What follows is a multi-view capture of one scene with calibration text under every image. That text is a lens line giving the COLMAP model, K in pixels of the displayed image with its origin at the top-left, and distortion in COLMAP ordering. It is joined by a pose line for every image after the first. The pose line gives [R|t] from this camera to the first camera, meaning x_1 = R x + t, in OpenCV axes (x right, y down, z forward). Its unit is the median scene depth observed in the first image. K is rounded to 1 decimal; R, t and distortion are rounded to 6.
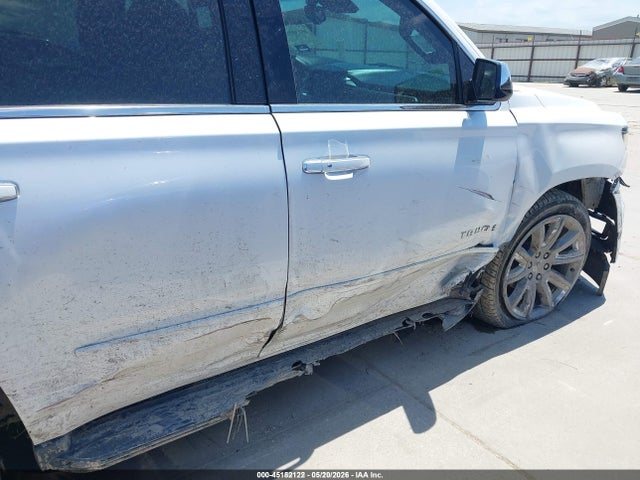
lens RADIAL K [[519.9, 0, 320.0], [0, 519.9, 240.0], [0, 0, 1]] dist [0.127328, -0.179792]
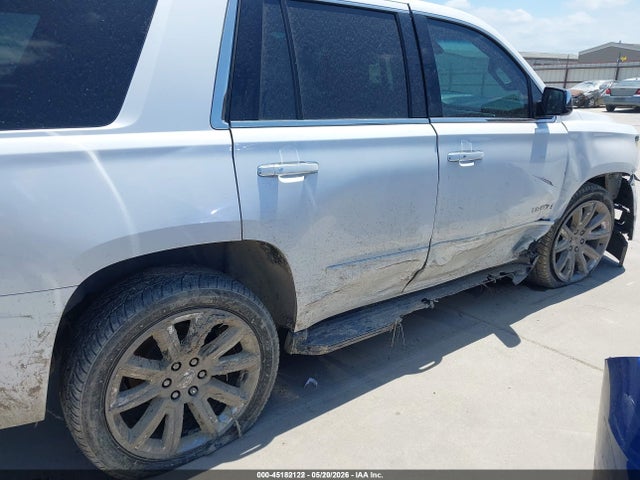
lens RADIAL K [[534.8, 0, 333.3], [0, 534.8, 239.9], [0, 0, 1]] dist [0.089187, 0.000588]
pose [[0.998482, -0.014500, 0.053131, -0.327419], [0.016890, 0.998852, -0.044822, 0.120865], [-0.052420, 0.045652, 0.997581, -0.399610]]
